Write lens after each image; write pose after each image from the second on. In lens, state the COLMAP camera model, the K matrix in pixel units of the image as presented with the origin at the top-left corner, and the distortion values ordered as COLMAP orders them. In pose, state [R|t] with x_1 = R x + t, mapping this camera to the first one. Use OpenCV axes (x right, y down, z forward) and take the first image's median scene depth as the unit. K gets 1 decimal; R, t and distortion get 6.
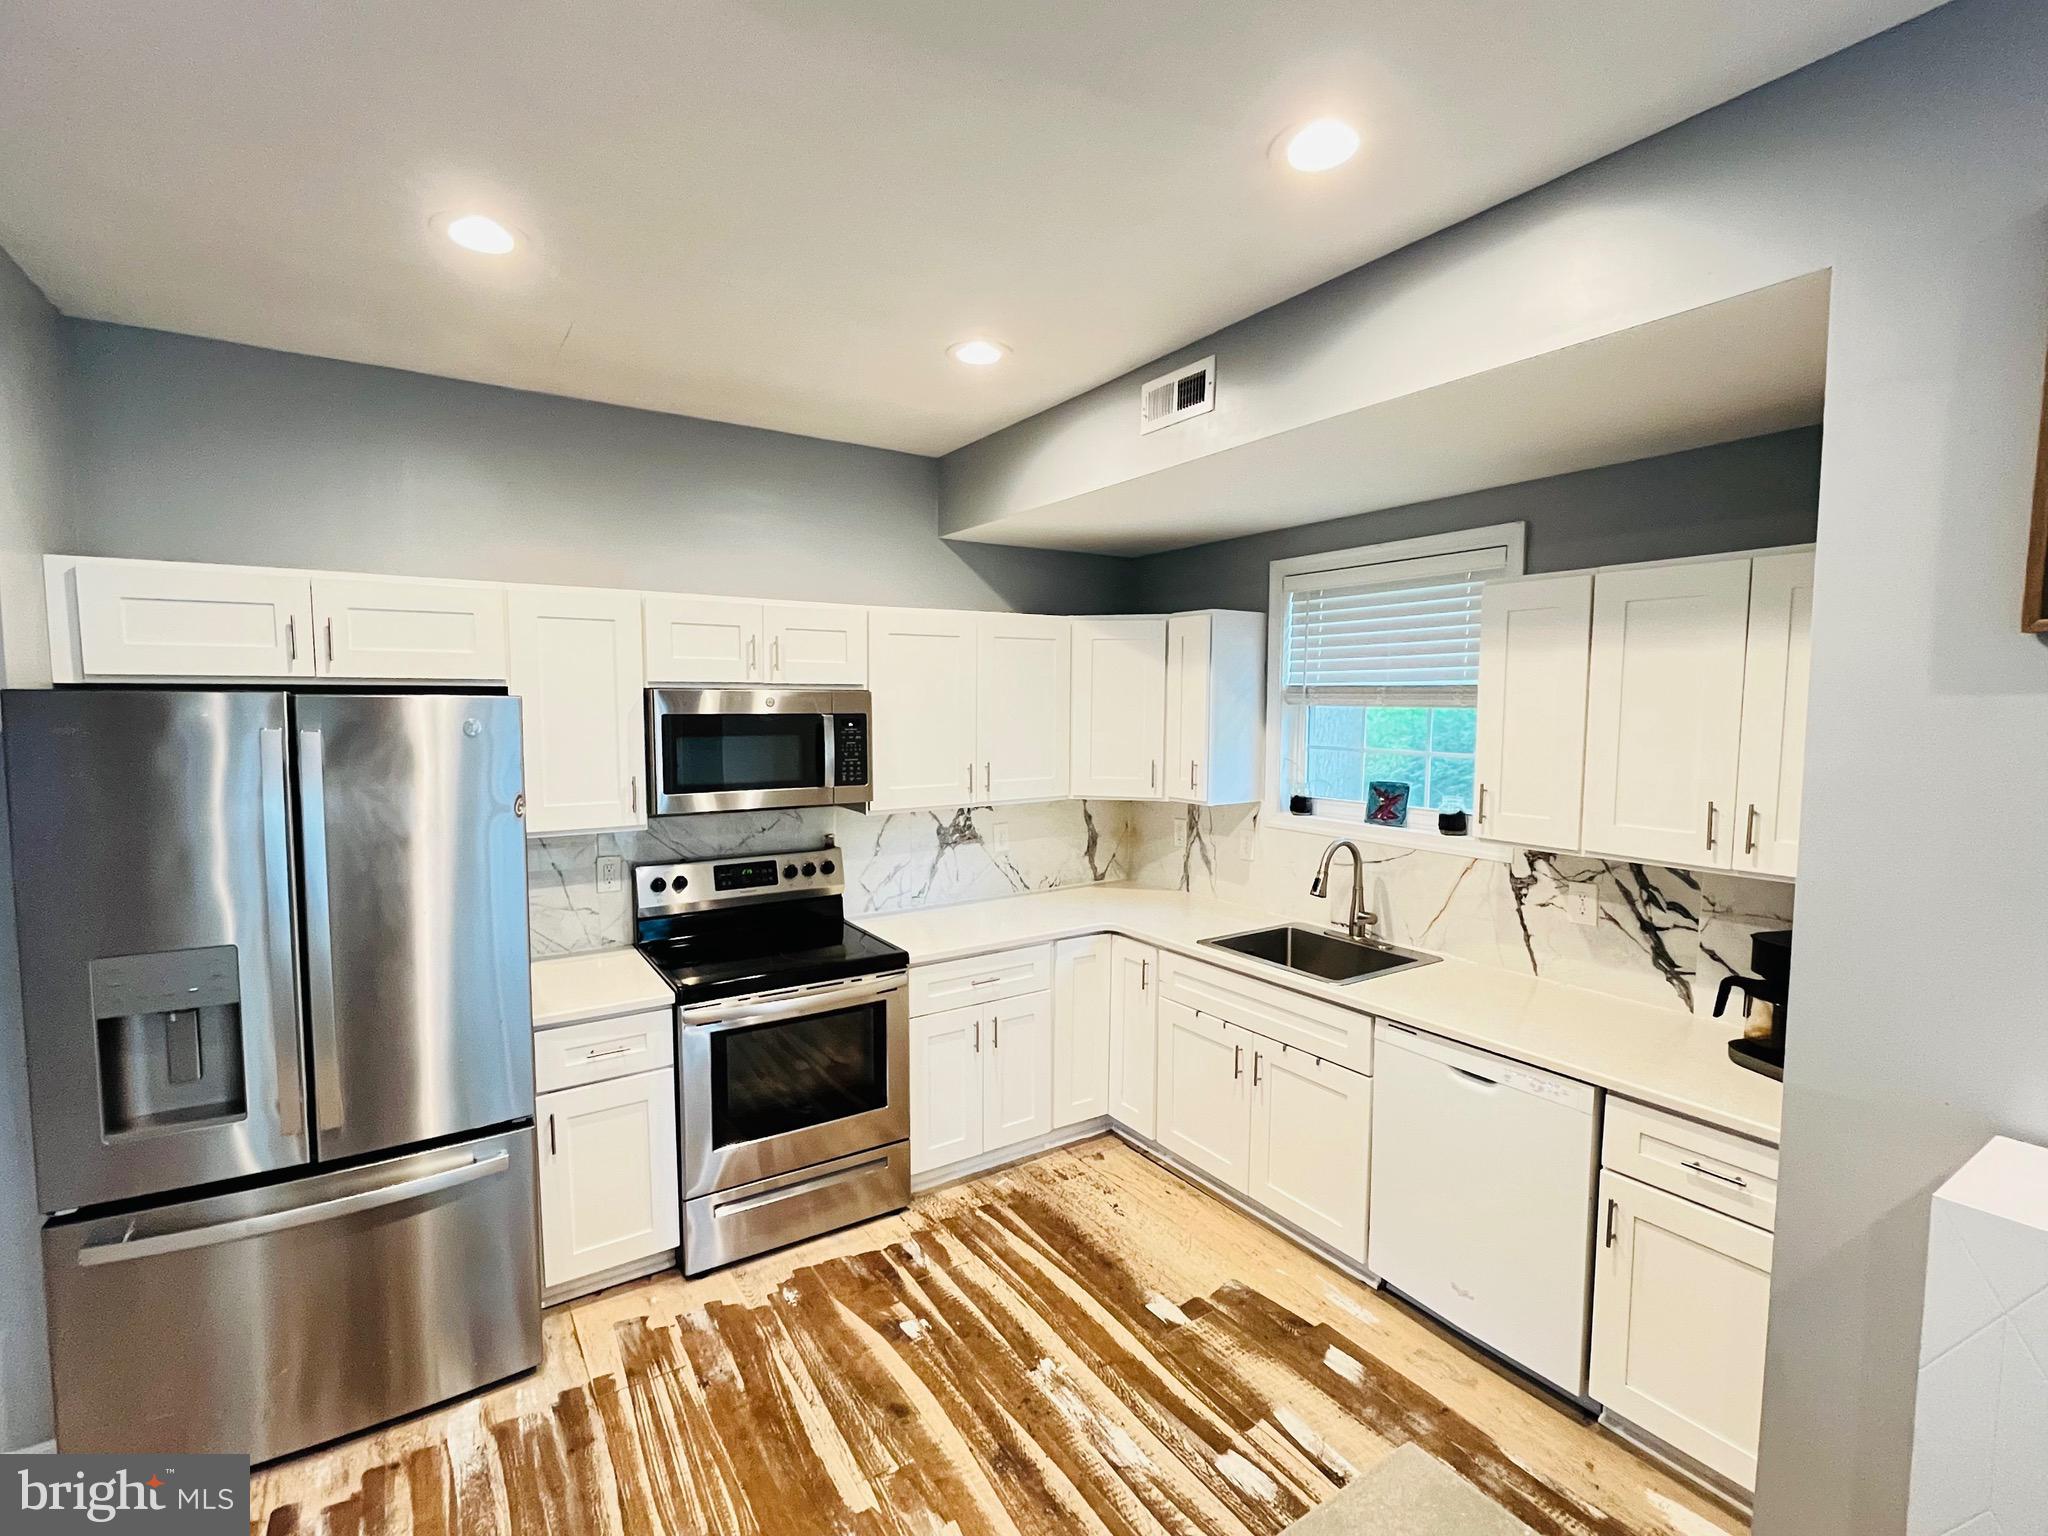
lens RADIAL K [[931.3, 0, 1021.5], [0, 931.3, 774.4], [0, 0, 1]] dist [-0.000337, -0.000195]
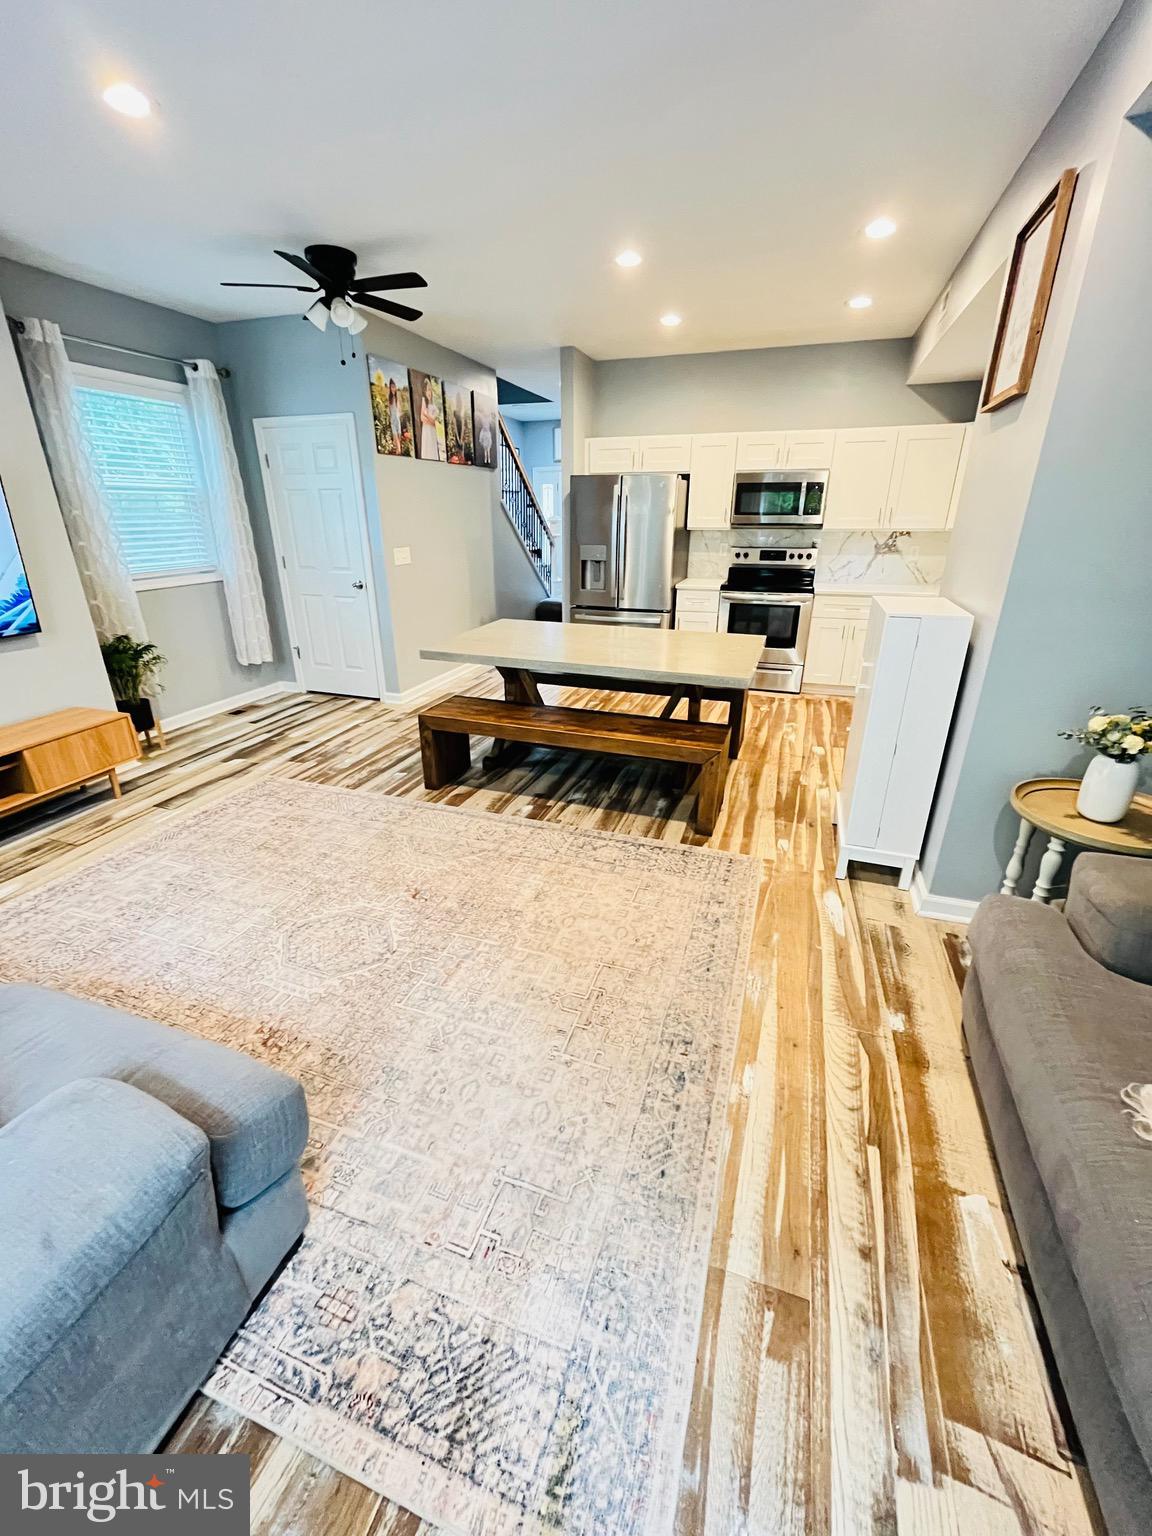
lens RADIAL K [[622.6, 0, 571.3], [0, 622.6, 767.4], [0, 0, 1]] dist [-0.002604, -0.000324]
pose [[0.609241, 0.297968, -0.734874, 0.917428], [-0.057031, 0.940784, 0.334176, 0.140036], [0.790931, -0.161683, 0.590158, -0.593900]]
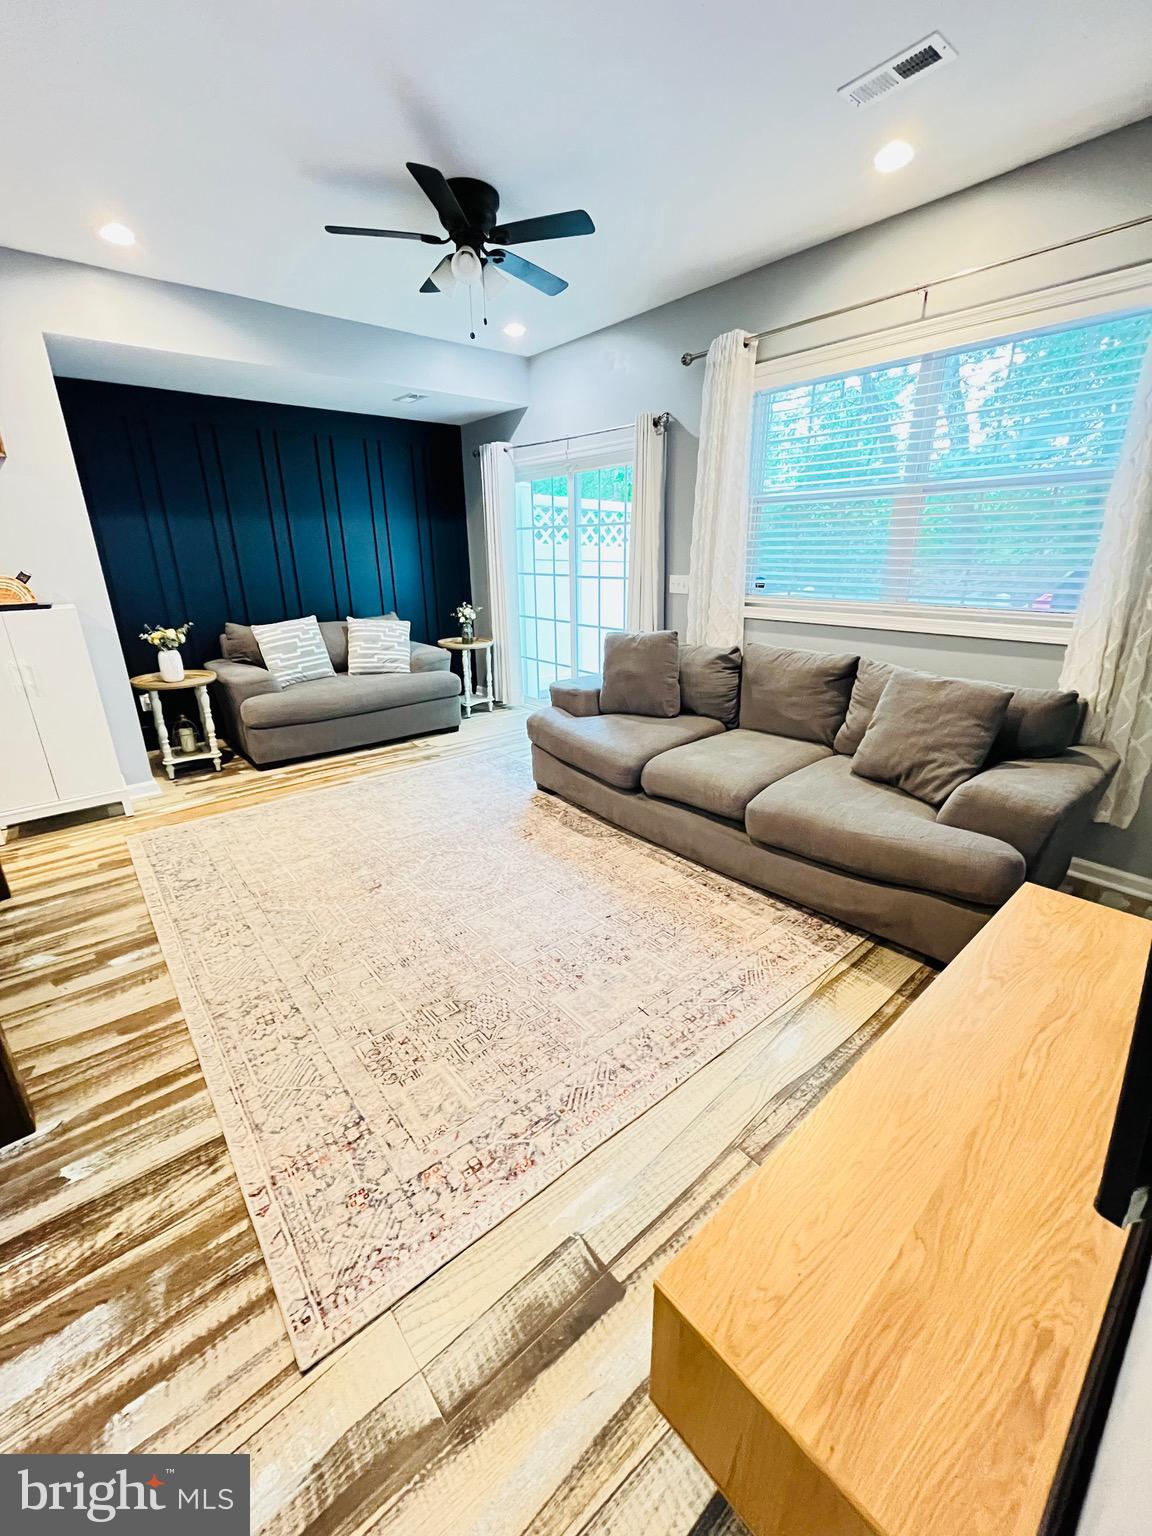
lens RADIAL K [[622.6, 0, 571.4], [0, 622.6, 765.5], [0, 0, 1]] dist [-0.002604, -0.000324]
pose [[-0.111091, -0.330292, 0.937319, -0.710197], [0.087941, 0.936190, 0.340317, 0.161002], [-0.989912, 0.120235, -0.074956, -0.512771]]
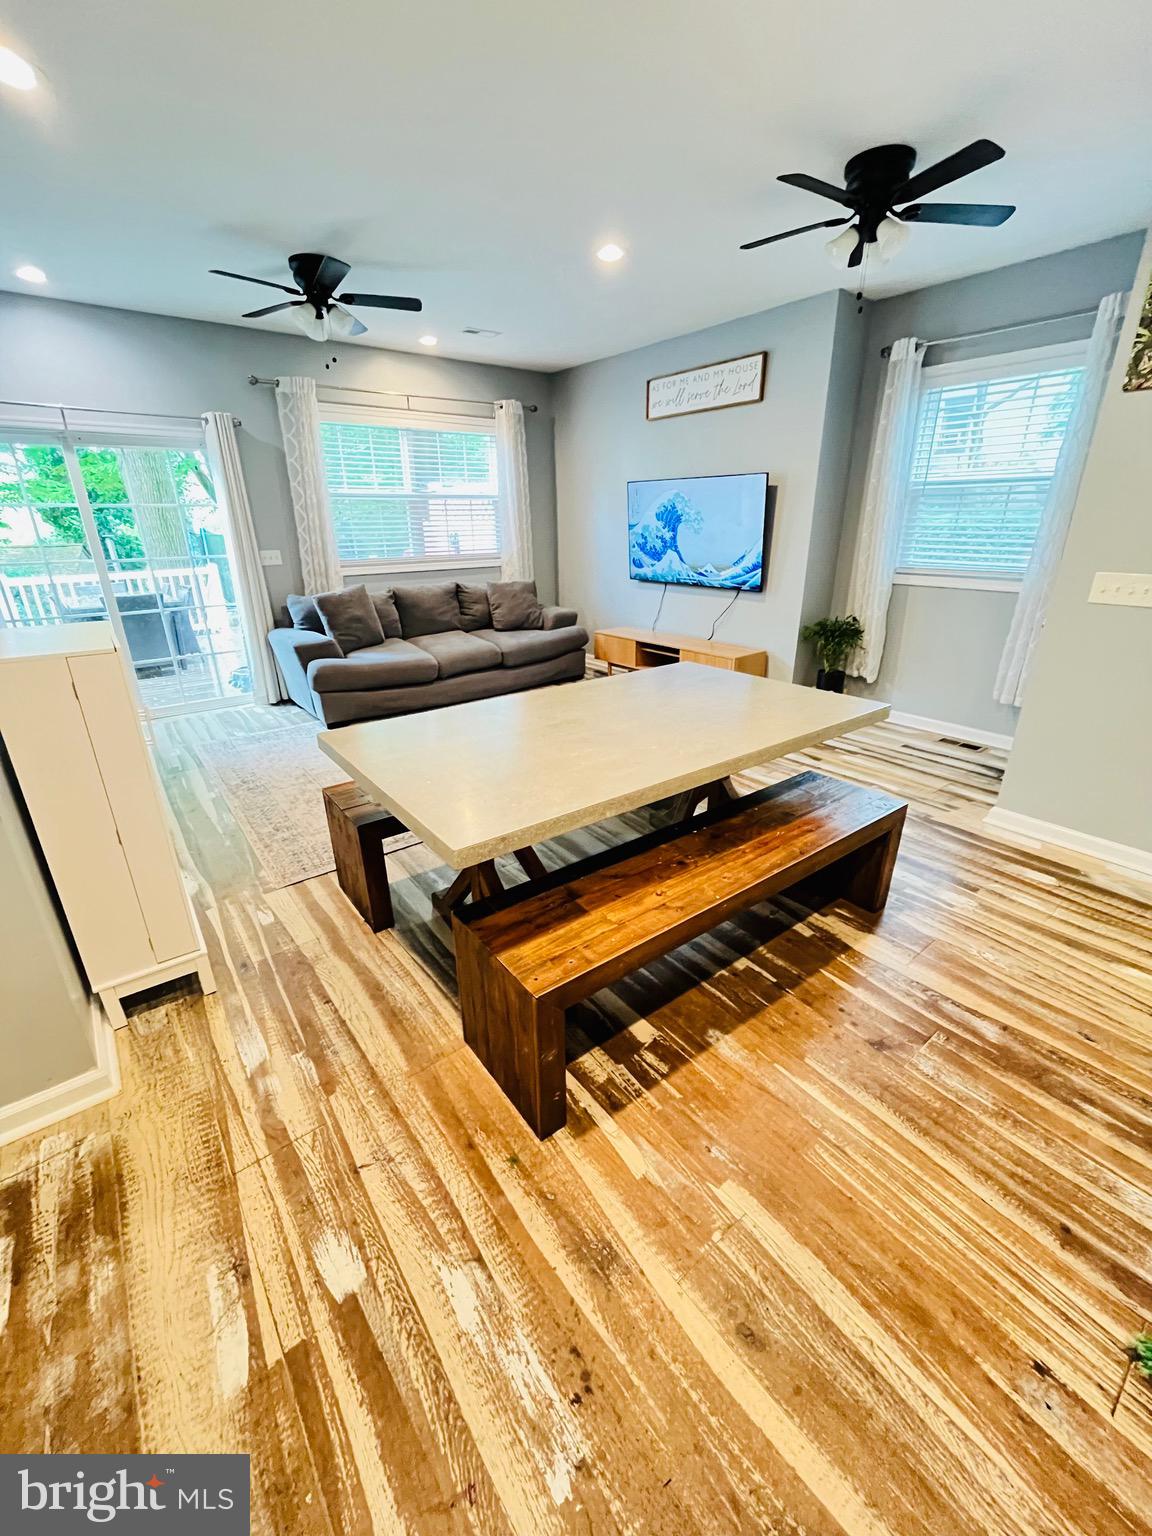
lens RADIAL K [[622.6, 0, 572.6], [0, 622.6, 763.1], [0, 0, 1]] dist [-0.002604, -0.000324]
pose [[-0.996952, 0.032072, -0.071115, 0.028358], [-0.002183, 0.899761, 0.436377, 0.029743], [0.077982, 0.435202, -0.896949, 1.008346]]
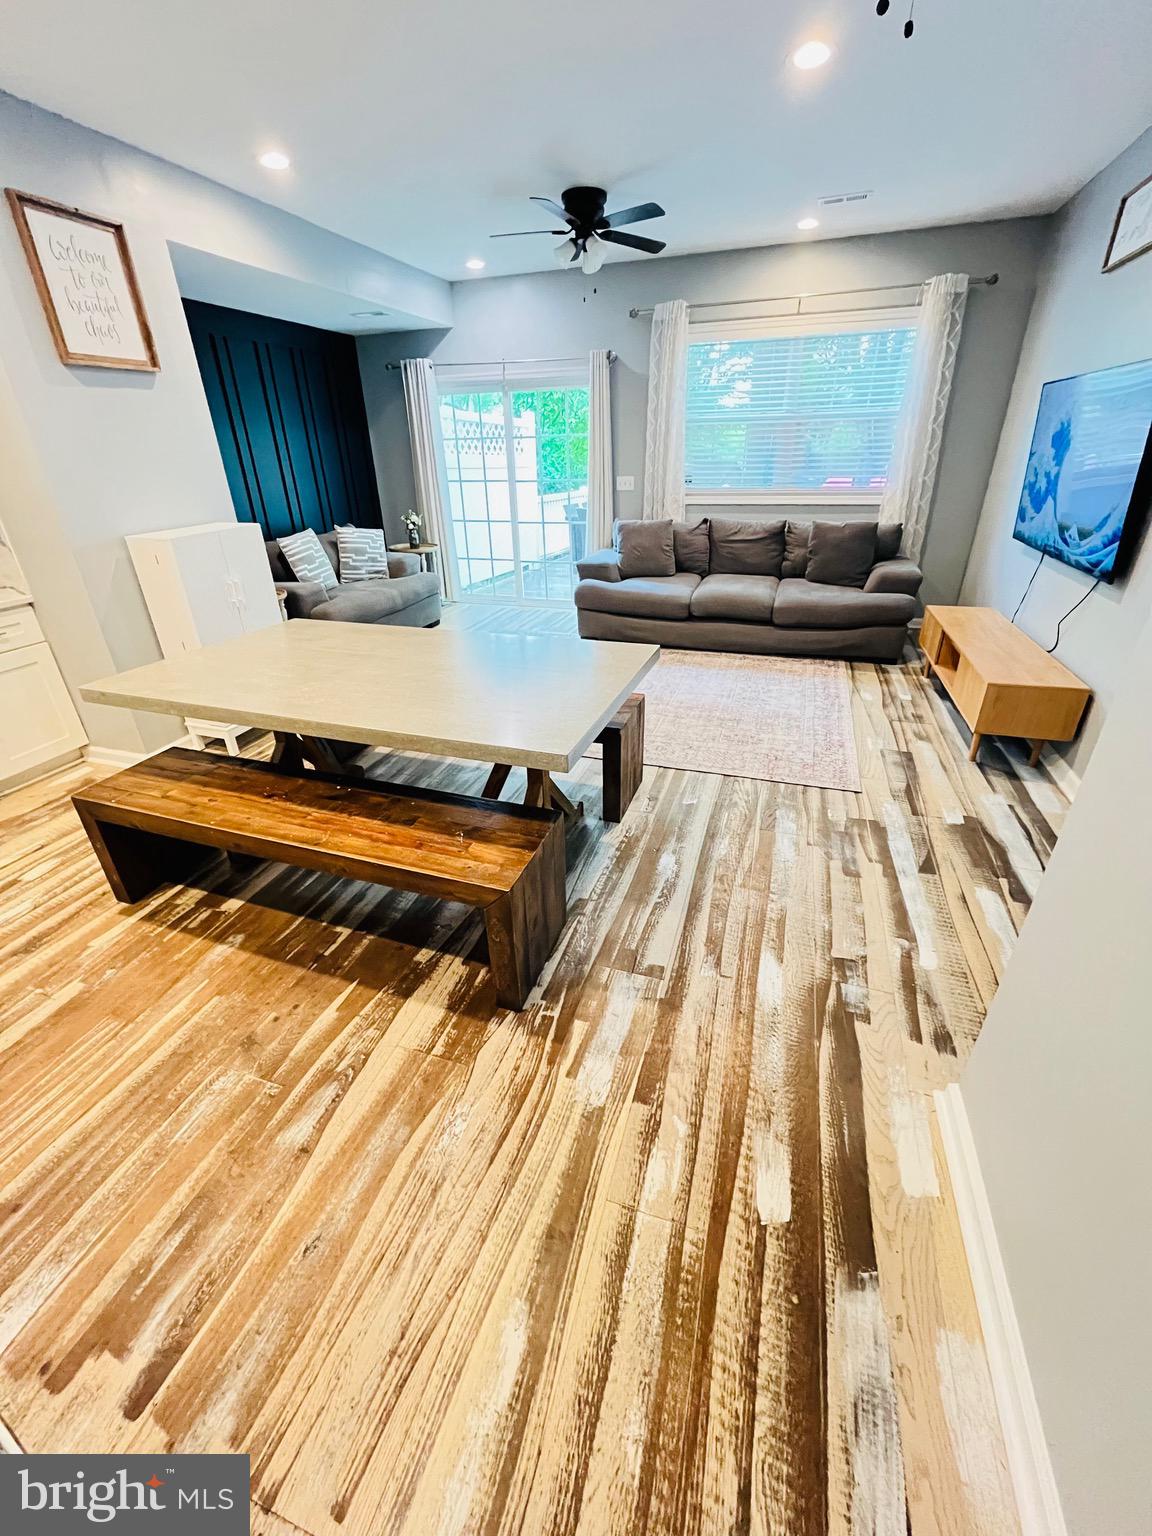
lens RADIAL K [[622.6, 0, 573.1], [0, 622.6, 764.2], [0, 0, 1]] dist [-0.002604, -0.000324]
pose [[-0.617076, -0.350025, 0.704769, -0.863248], [0.081089, 0.862570, 0.499397, 0.048231], [-0.782714, 0.365315, -0.503889, 0.541576]]
